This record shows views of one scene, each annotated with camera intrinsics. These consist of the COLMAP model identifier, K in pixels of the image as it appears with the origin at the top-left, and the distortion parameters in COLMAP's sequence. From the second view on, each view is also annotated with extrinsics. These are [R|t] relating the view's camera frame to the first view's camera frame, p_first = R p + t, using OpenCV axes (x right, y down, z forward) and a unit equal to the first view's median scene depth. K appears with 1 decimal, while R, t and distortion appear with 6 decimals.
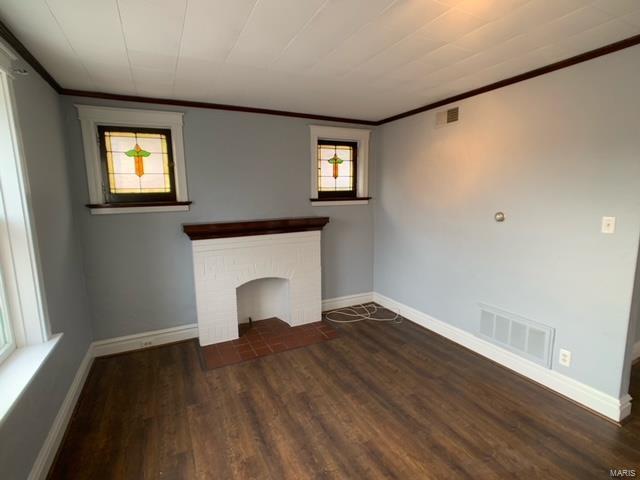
lens RADIAL K [[317.4, 0, 319.3], [0, 317.4, 238.1], [0, 0, 1]] dist [-0.005503, 0.000515]
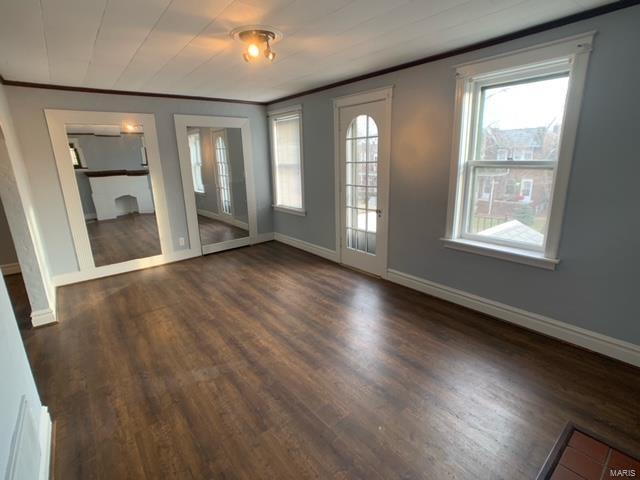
lens RADIAL K [[317.4, 0, 319.3], [0, 317.4, 238.1], [0, 0, 1]] dist [-0.005503, 0.000515]
pose [[-0.976444, 0.094836, -0.193810, 0.292271], [0.012866, 0.922222, 0.386447, -0.241981], [0.215385, 0.374851, -0.901719, 1.669374]]
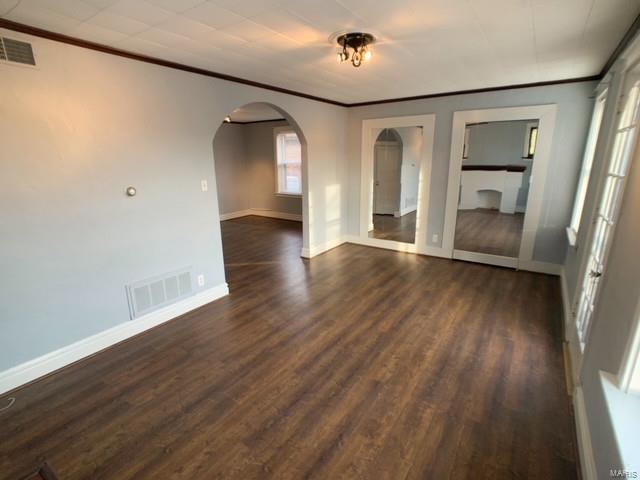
lens RADIAL K [[317.4, 0, 319.3], [0, 317.4, 238.1], [0, 0, 1]] dist [-0.005503, 0.000515]
pose [[-0.468482, -0.198234, 0.860946, -0.731915], [0.144622, 0.944148, 0.296088, -0.167009], [-0.871556, 0.263224, -0.413647, 1.133415]]
